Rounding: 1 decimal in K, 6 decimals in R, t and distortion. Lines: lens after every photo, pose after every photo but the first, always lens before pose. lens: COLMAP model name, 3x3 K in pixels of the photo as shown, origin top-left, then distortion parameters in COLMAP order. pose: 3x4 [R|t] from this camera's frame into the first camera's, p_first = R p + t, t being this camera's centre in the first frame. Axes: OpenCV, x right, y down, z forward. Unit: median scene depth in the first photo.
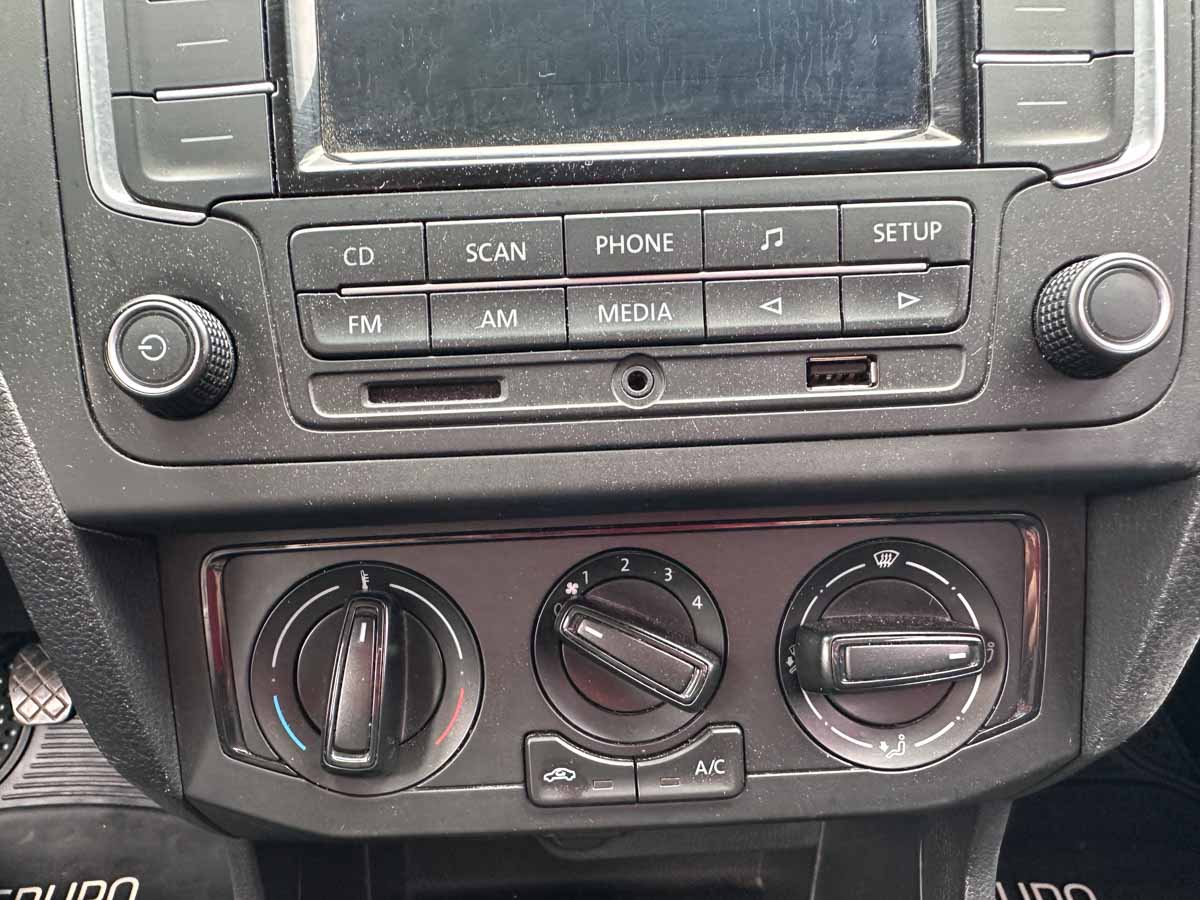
lens RADIAL K [[912.9, 0, 600.0], [0, 912.9, 450.0], [0, 0, 1]] dist [0.011701, 0.009128]
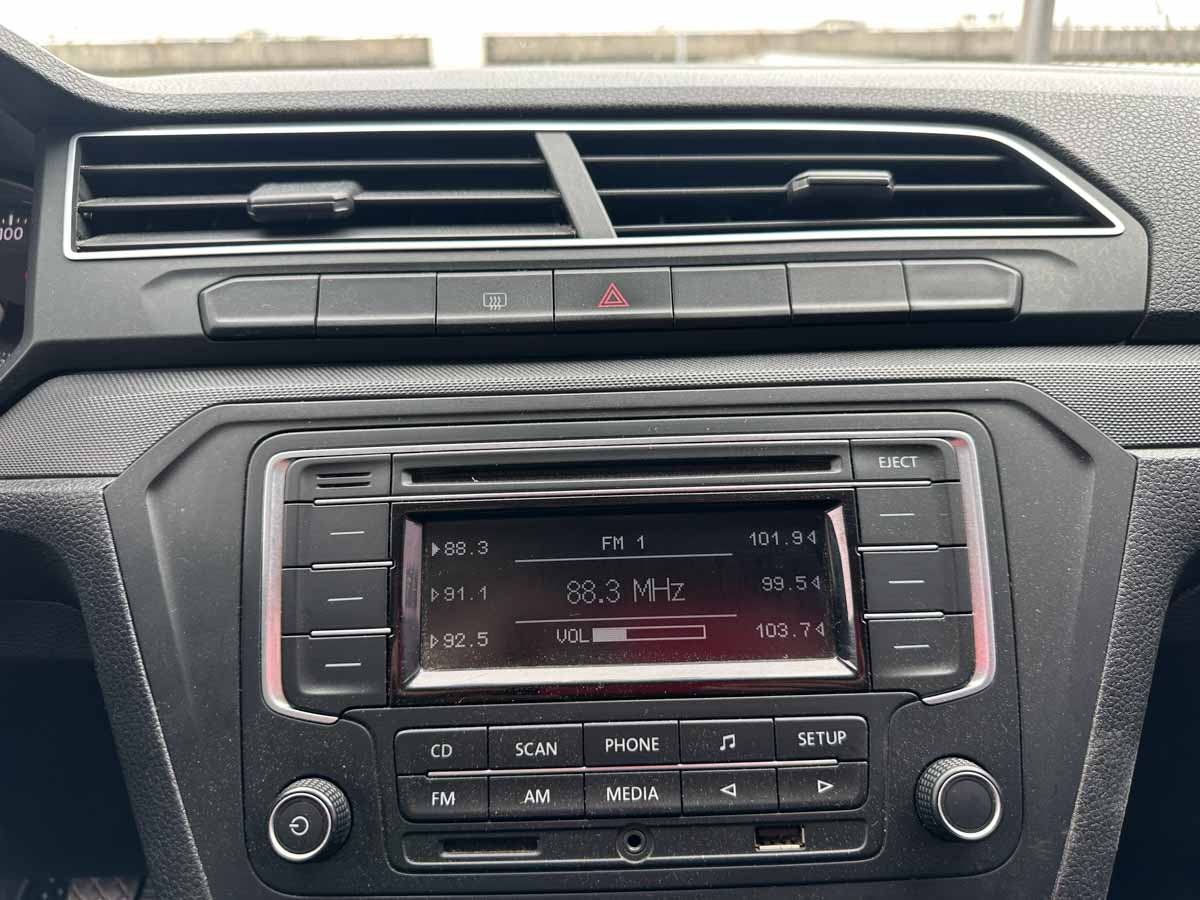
lens RADIAL K [[859.2, 0, 605.7], [0, 859.2, 445.2], [0, 0, 1]] dist [0.001858, -0.007244]
pose [[0.999724, 0.004933, -0.022985, 0.024602], [-0.008898, 0.984393, -0.175757, -0.448427], [0.021759, 0.175913, 0.984165, -0.414950]]
